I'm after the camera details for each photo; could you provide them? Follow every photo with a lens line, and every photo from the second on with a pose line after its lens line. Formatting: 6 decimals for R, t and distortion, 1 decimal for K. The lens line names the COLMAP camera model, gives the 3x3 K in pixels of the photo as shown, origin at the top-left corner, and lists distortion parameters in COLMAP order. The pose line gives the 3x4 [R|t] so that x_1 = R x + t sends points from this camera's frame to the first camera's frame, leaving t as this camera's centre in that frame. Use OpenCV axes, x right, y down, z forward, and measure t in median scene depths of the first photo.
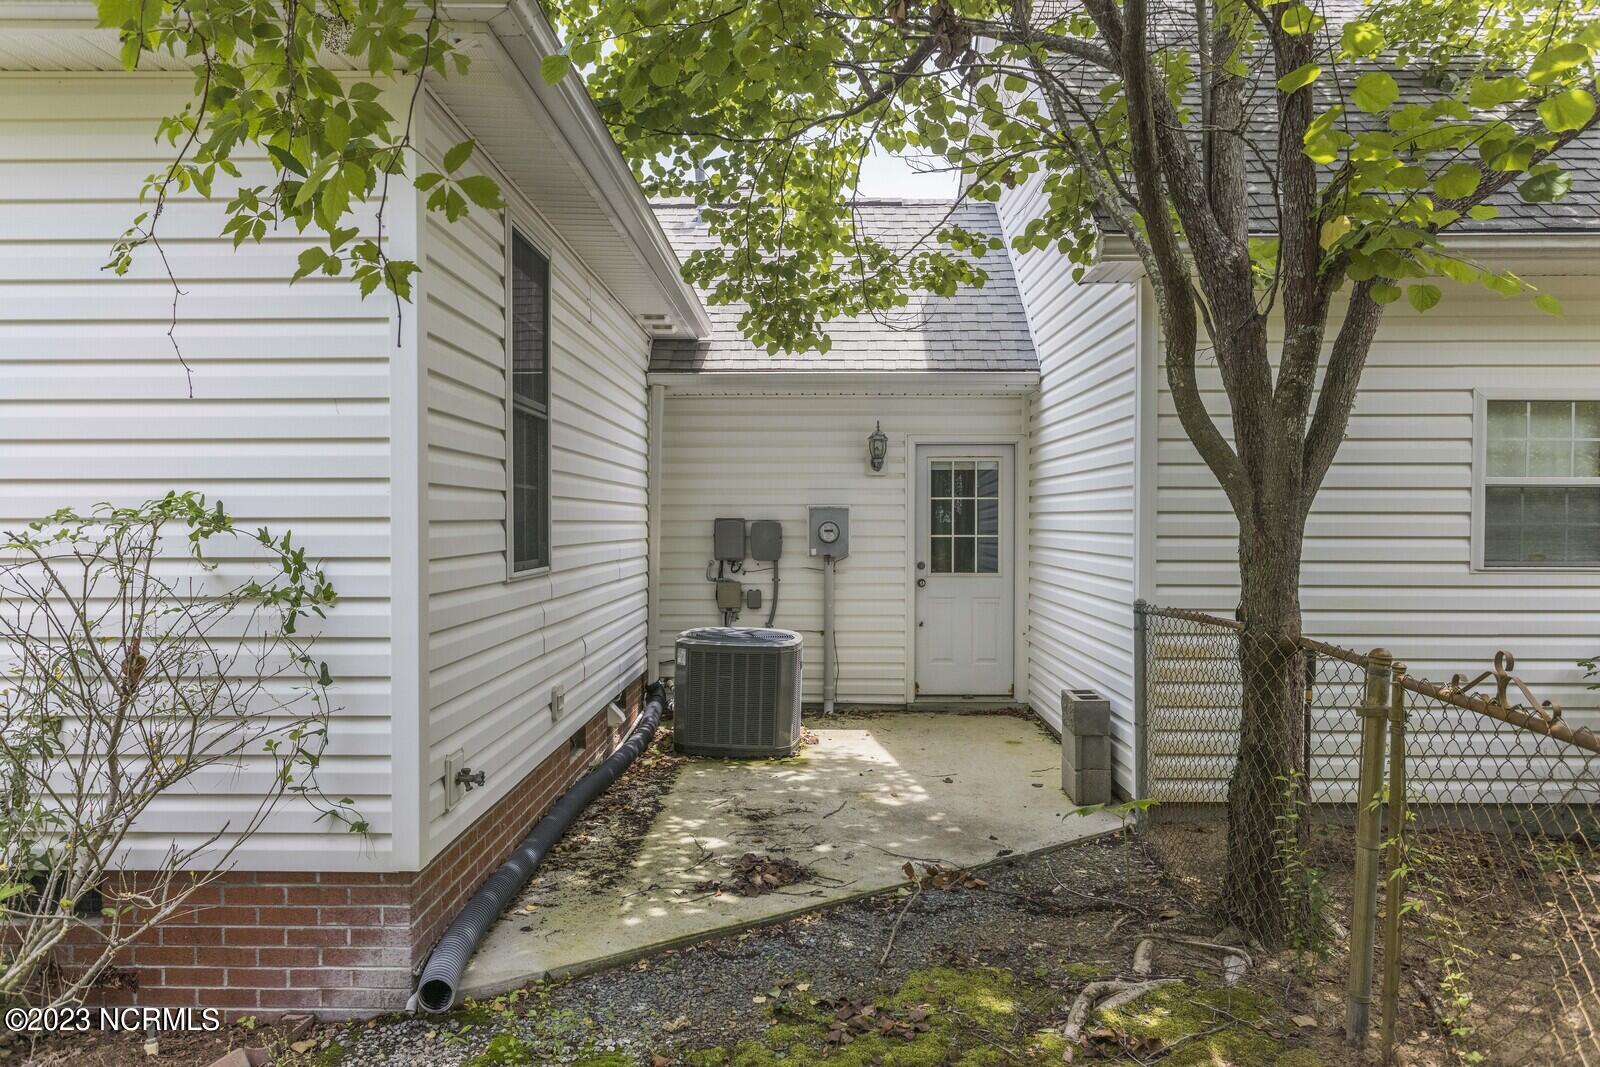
lens RADIAL K [[1197.8, 0, 799.1], [0, 1197.8, 532.0], [0, 0, 1]] dist [0.000658, -0.000067]
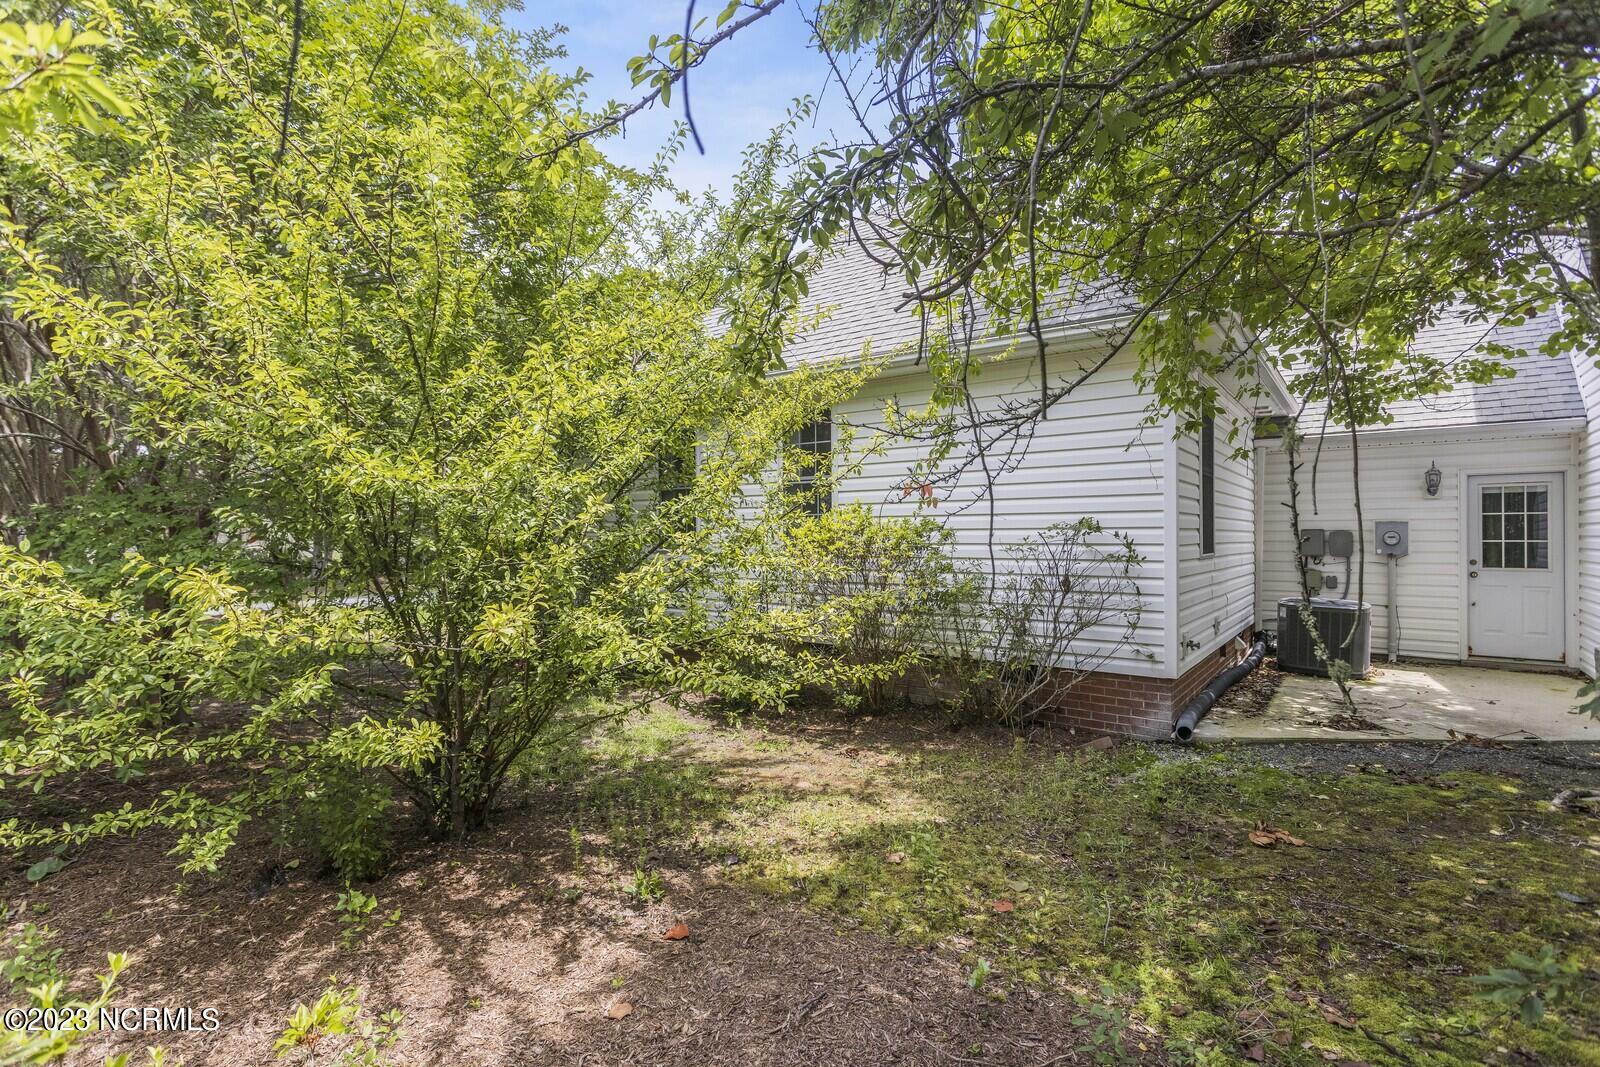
lens RADIAL K [[793.4, 0, 839.7], [0, 793.4, 532.1], [0, 0, 1]] dist [0.012634, 0.002688]
pose [[0.836783, -0.005356, -0.547508, -0.007839], [-0.001147, 0.999933, -0.011534, 0.007626], [0.547533, 0.010279, 0.836721, -0.298830]]
